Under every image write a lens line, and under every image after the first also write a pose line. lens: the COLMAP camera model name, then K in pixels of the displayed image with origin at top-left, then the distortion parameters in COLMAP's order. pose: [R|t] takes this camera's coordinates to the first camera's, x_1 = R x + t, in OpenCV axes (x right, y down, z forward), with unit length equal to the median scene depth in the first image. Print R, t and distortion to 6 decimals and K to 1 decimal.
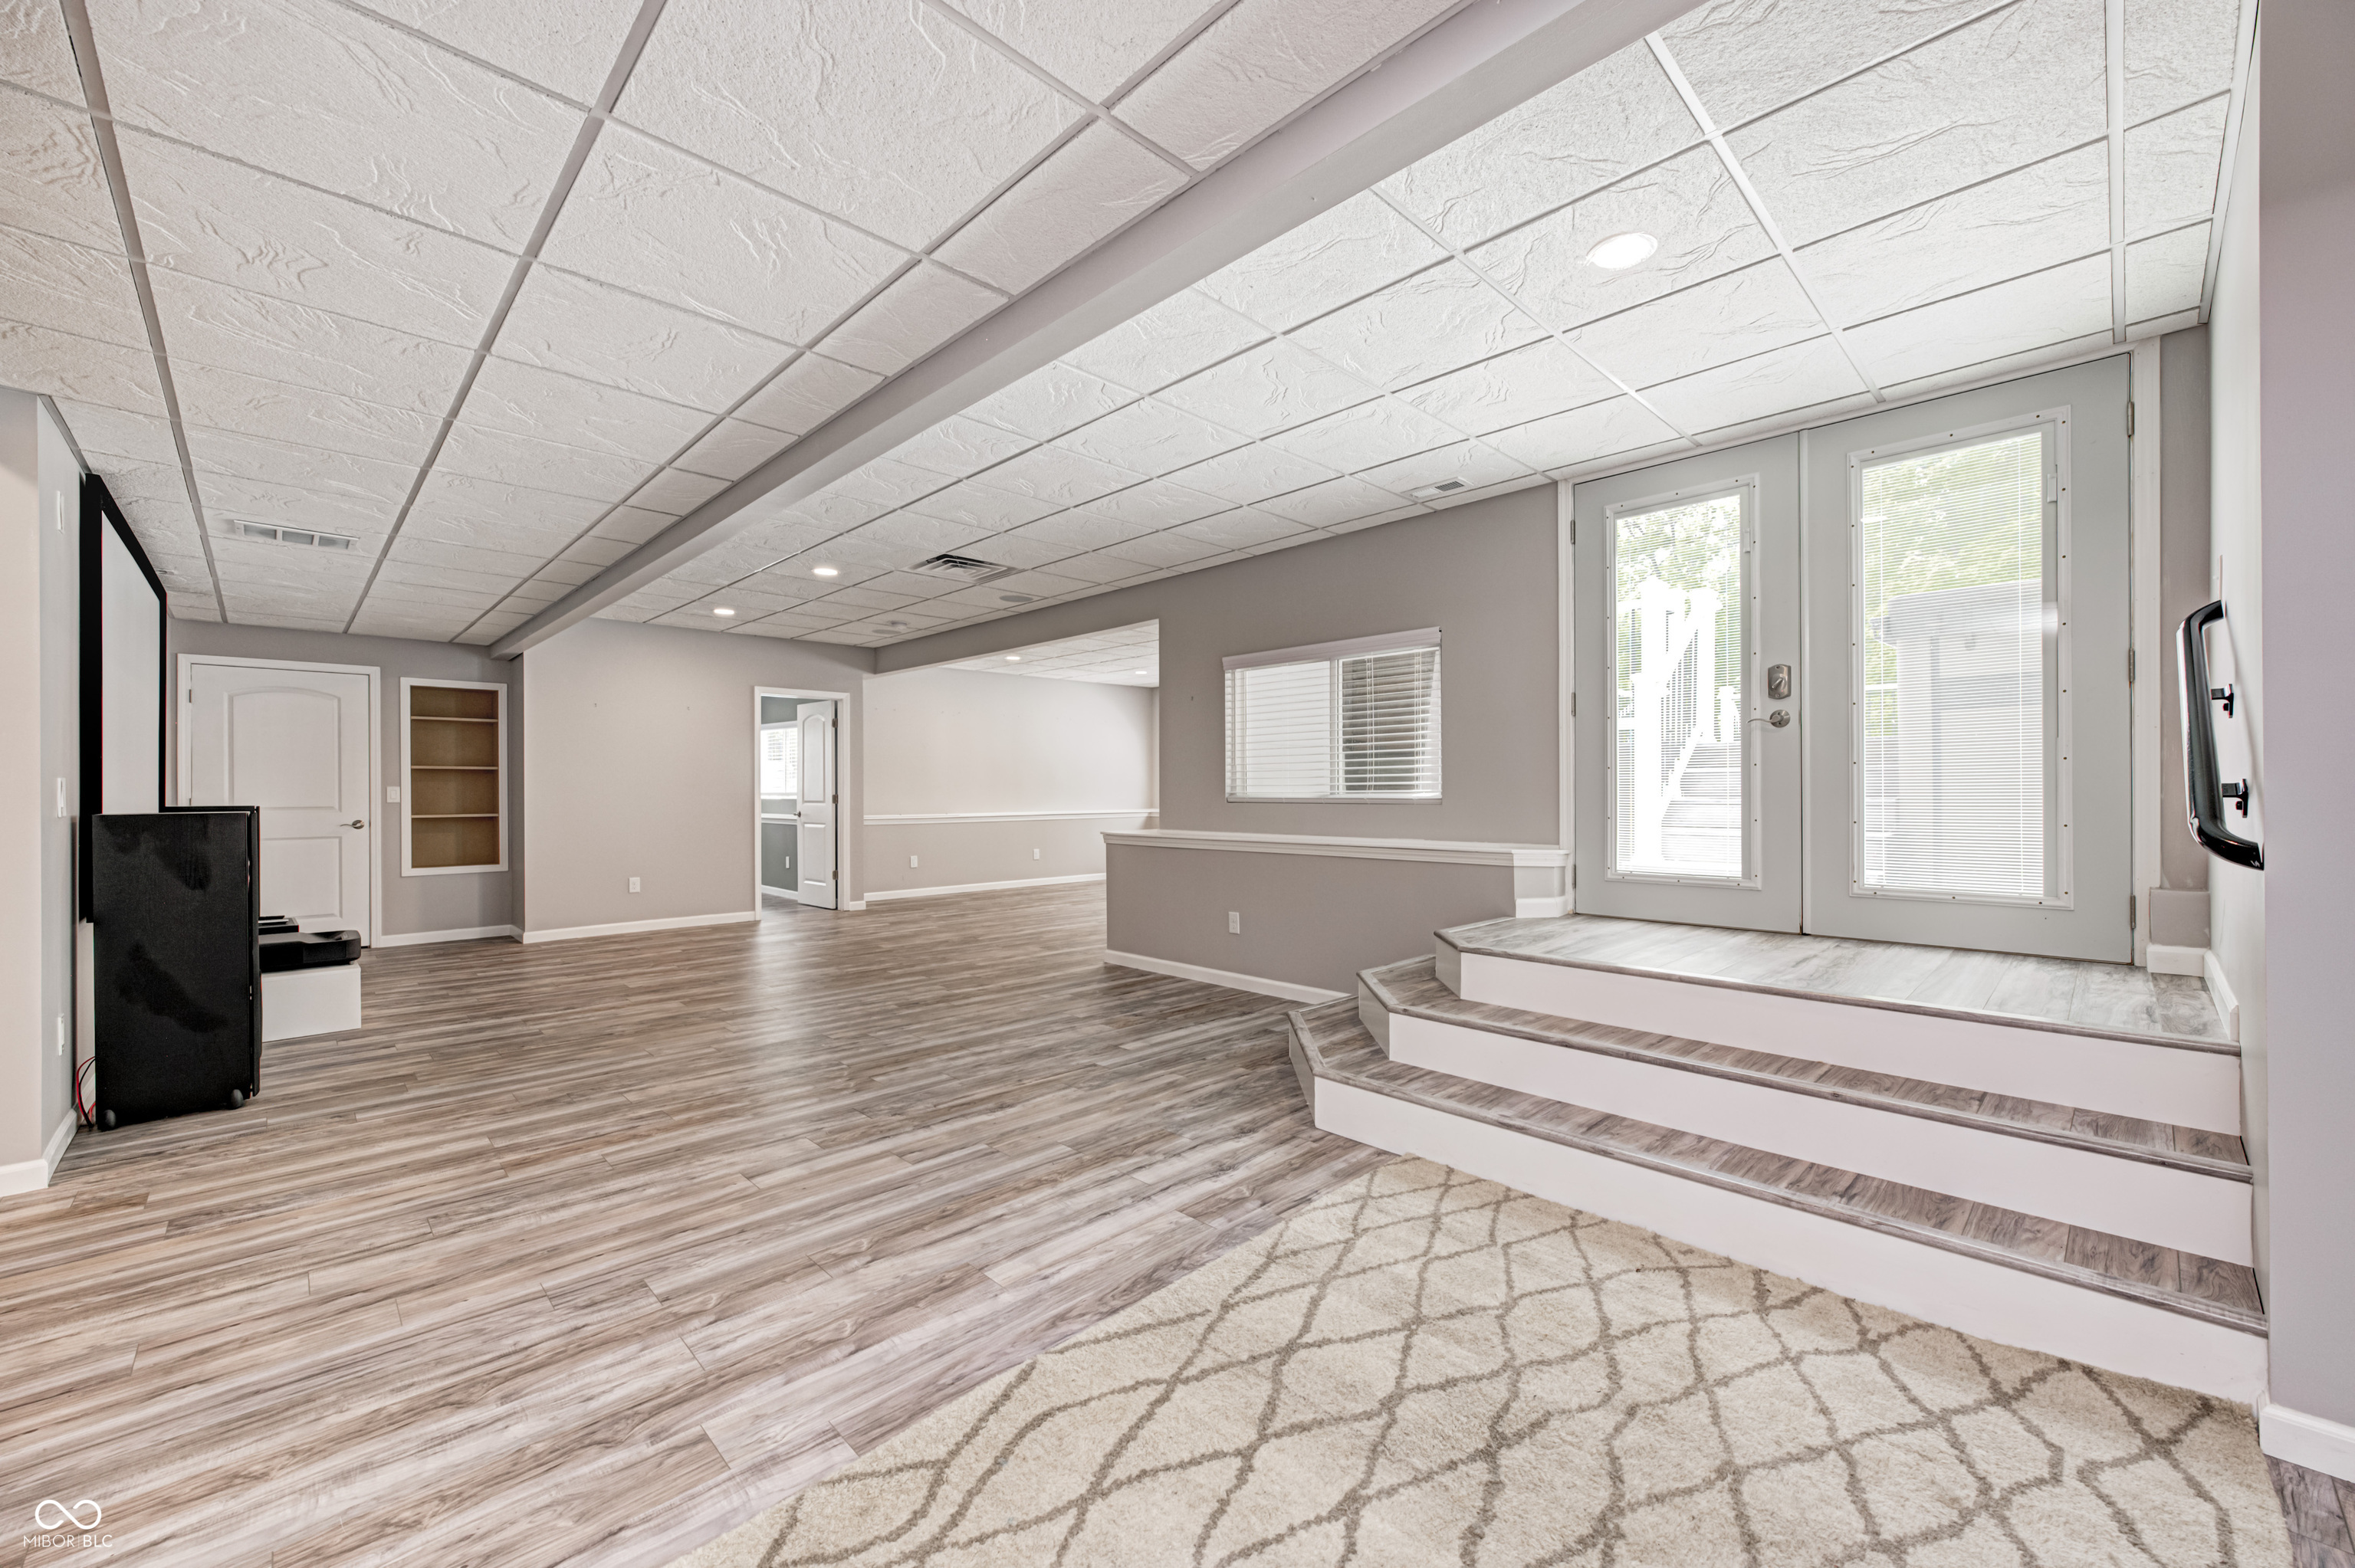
lens RADIAL K [[924.2, 0, 1179.0], [0, 924.2, 789.5], [0, 0, 1]] dist [-0.001385, 0.000218]
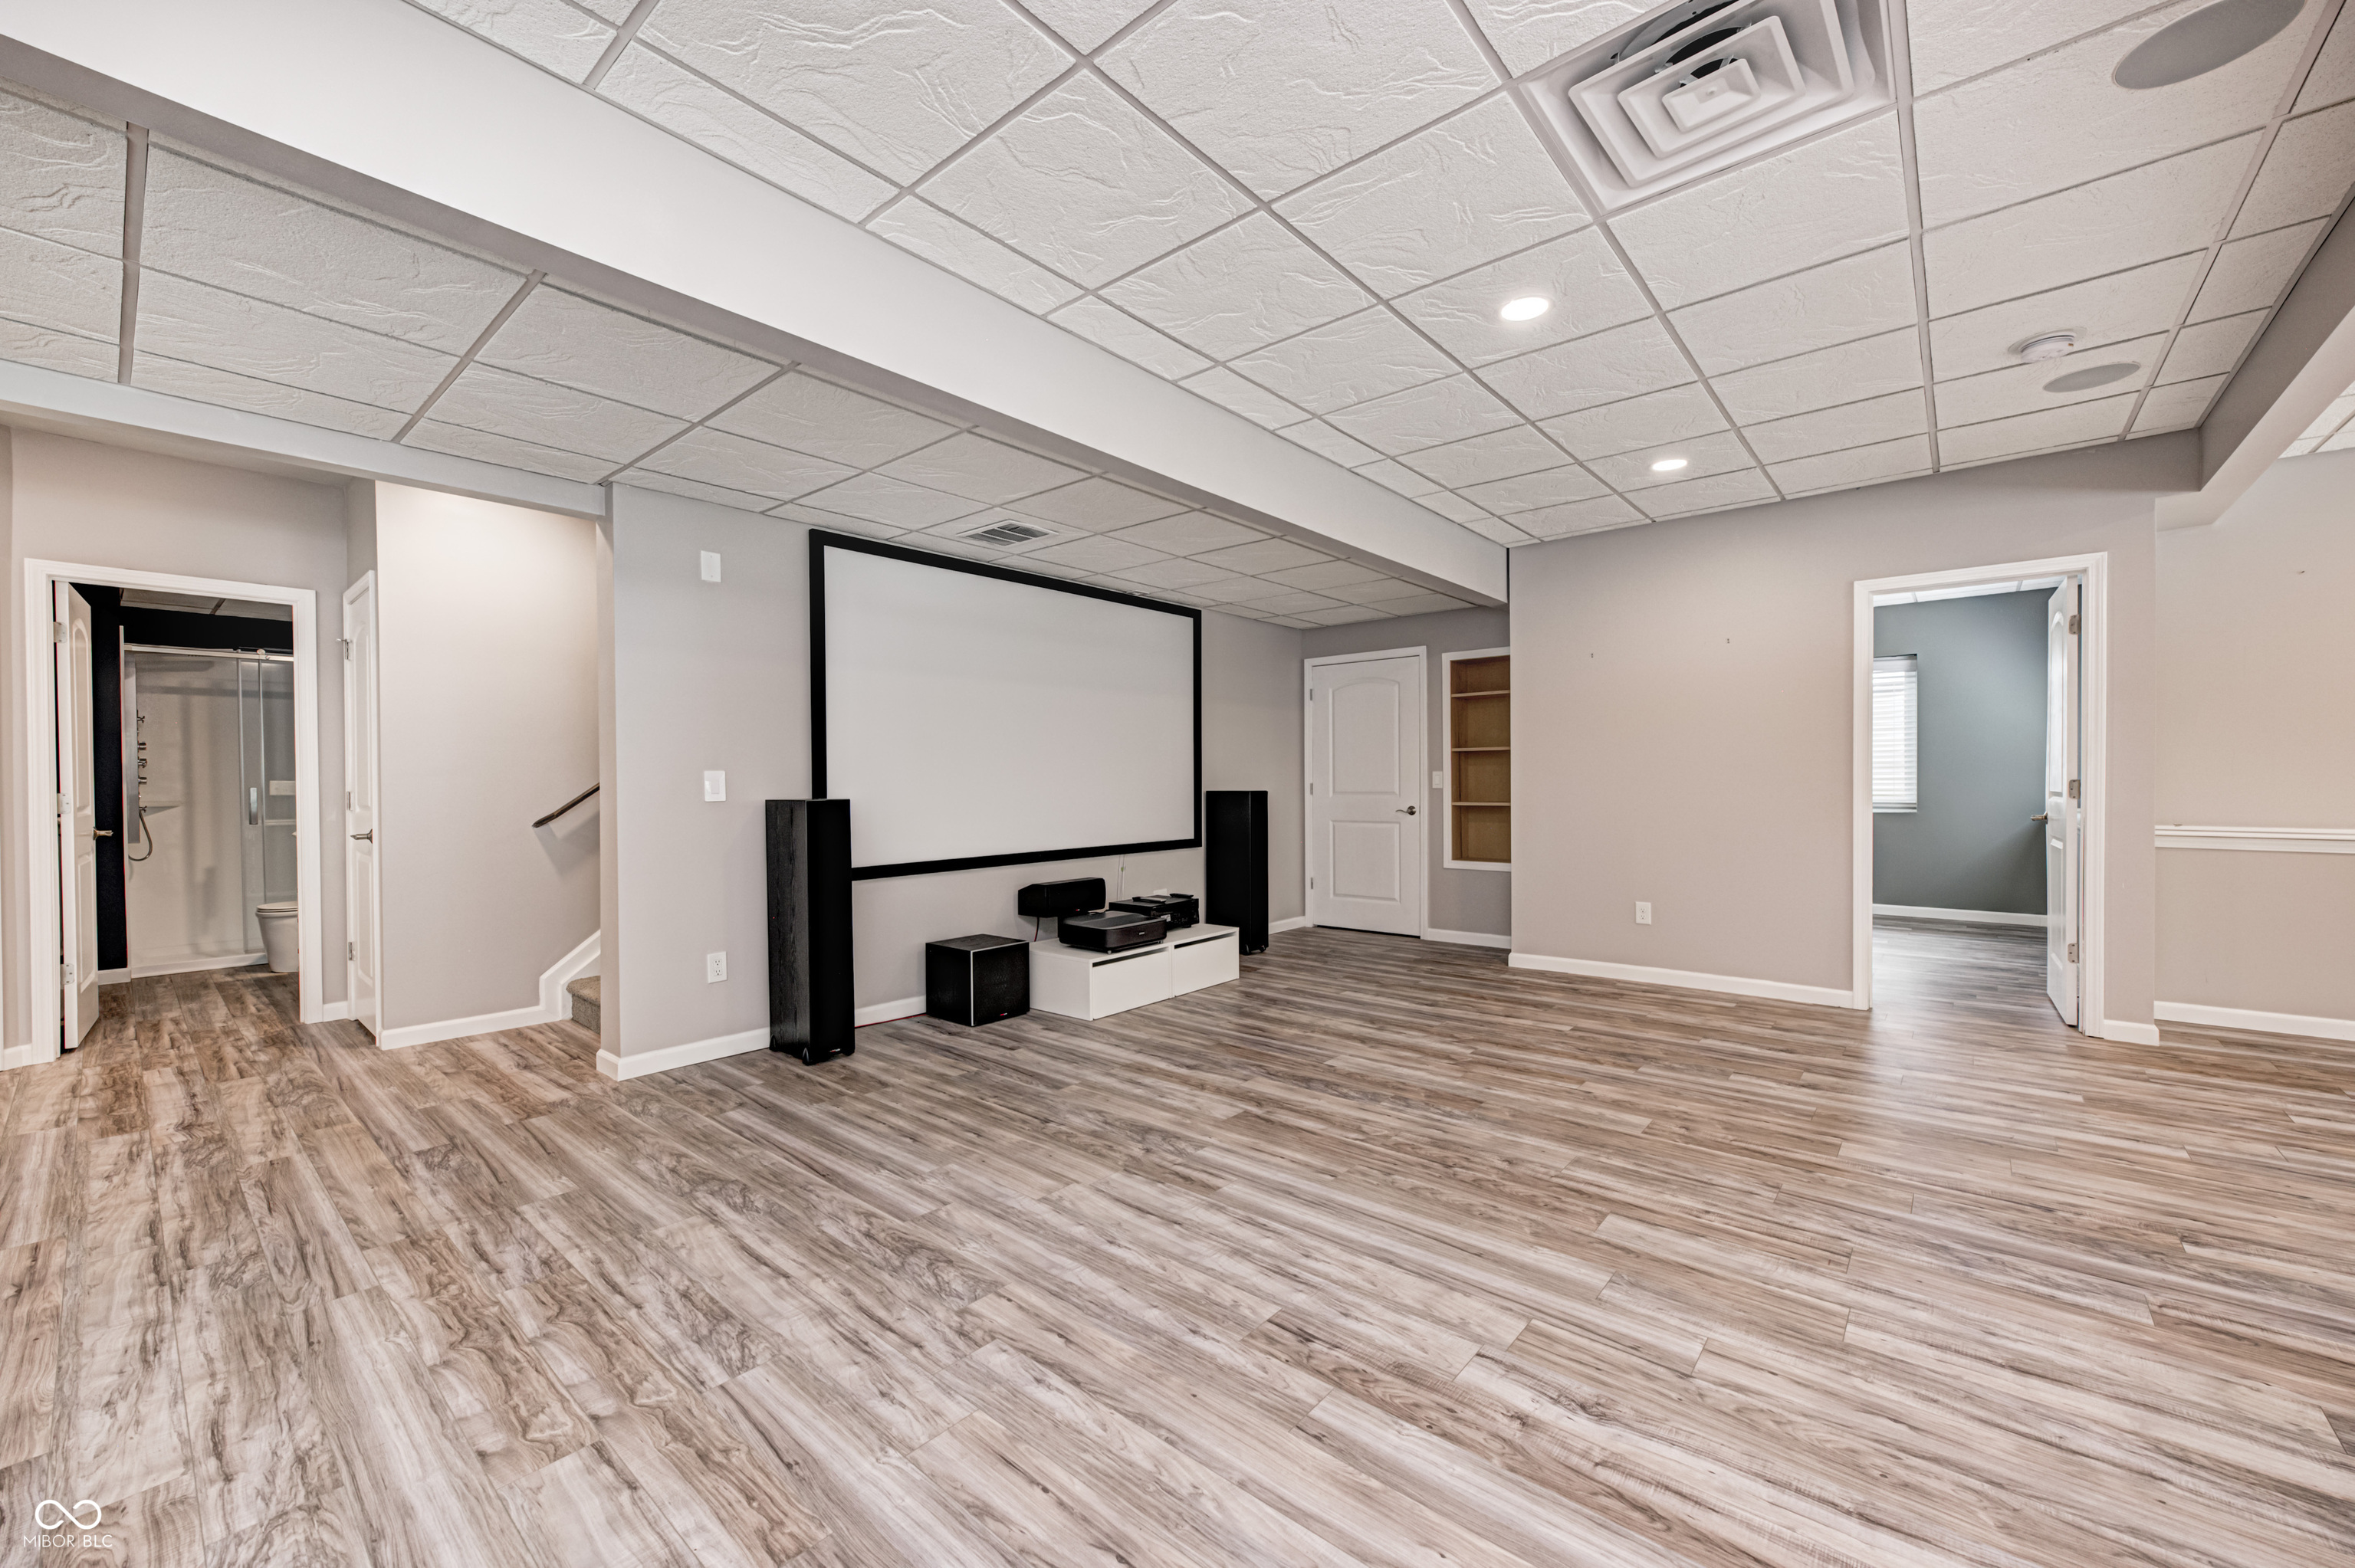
lens RADIAL K [[924.2, 0, 1177.6], [0, 924.2, 788.2], [0, 0, 1]] dist [-0.001385, 0.000218]
pose [[0.089126, 0.011076, -0.995959, 0.116896], [0.007526, 0.999902, 0.011794, 0.002149], [0.995992, -0.008547, 0.089034, 1.265969]]
